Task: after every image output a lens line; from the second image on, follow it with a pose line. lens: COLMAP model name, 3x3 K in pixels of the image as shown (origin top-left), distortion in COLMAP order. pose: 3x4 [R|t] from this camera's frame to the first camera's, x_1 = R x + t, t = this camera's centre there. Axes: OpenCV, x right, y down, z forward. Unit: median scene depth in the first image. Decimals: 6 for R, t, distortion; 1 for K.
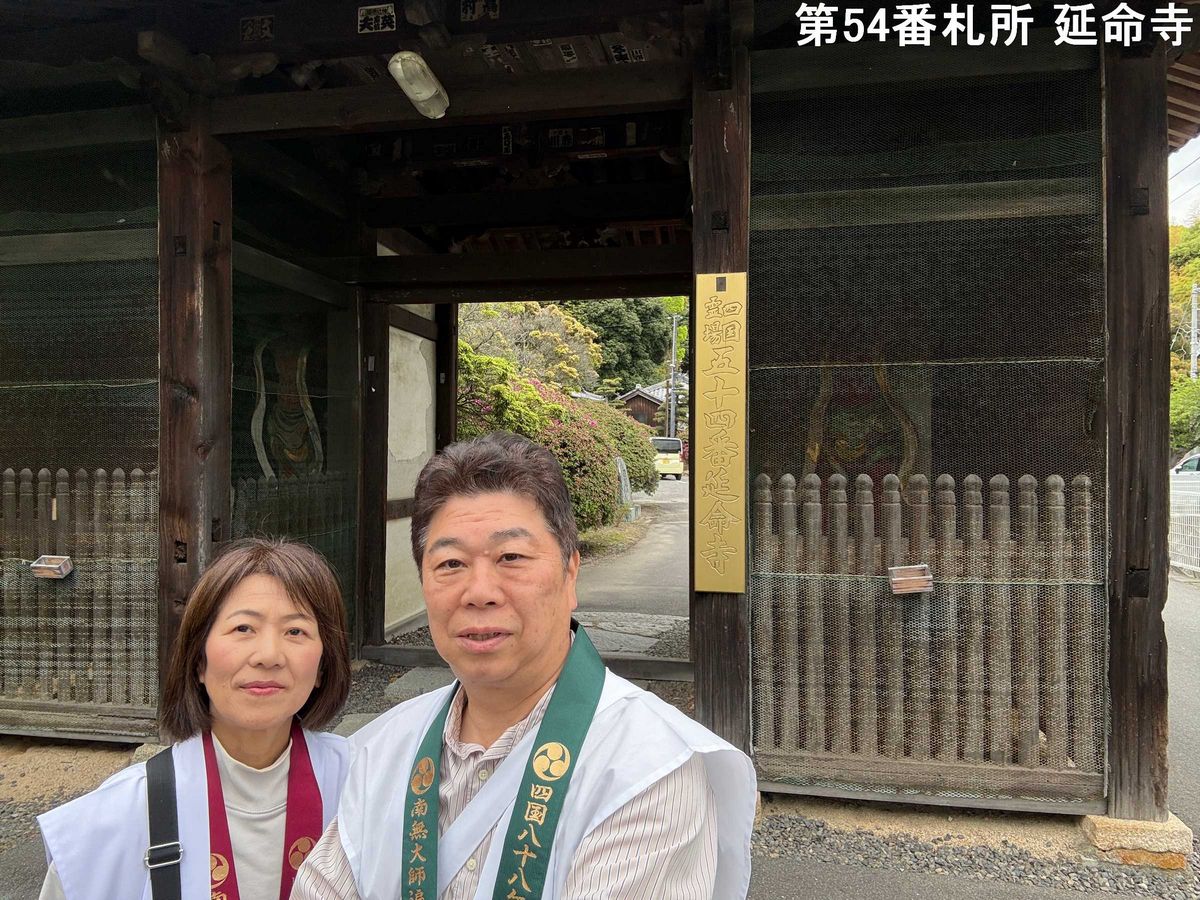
lens RADIAL K [[803.0, 0, 627.8], [0, 803.0, 451.3], [0, 0, 1]] dist [0.003890, -0.001952]
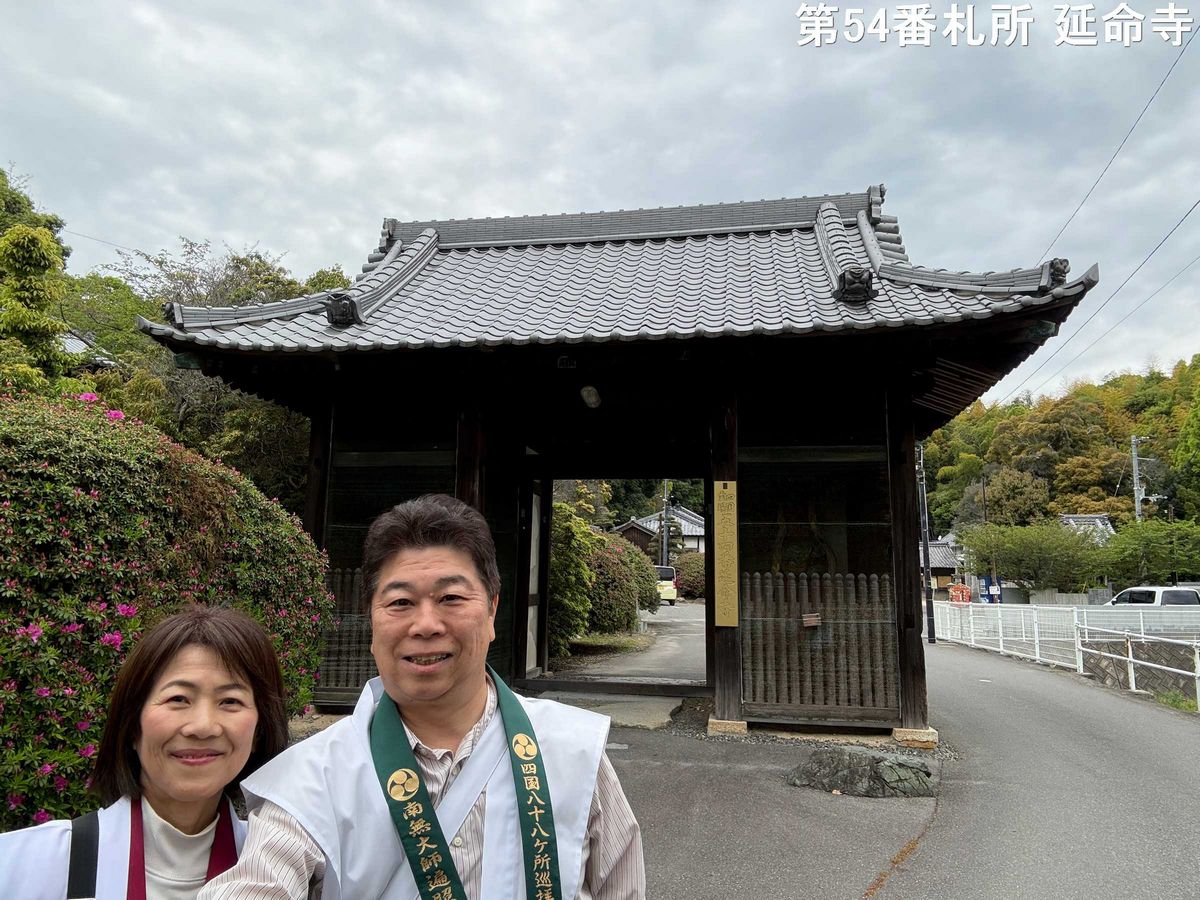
lens RADIAL K [[794.9, 0, 600.0], [0, 794.9, 450.0], [0, 0, 1]] dist [0.029665, -0.001365]
pose [[0.999744, 0.012363, -0.018956, -0.199714], [-0.015294, 0.986476, -0.163190, 0.061506], [0.016682, 0.163439, 0.986412, -1.255542]]
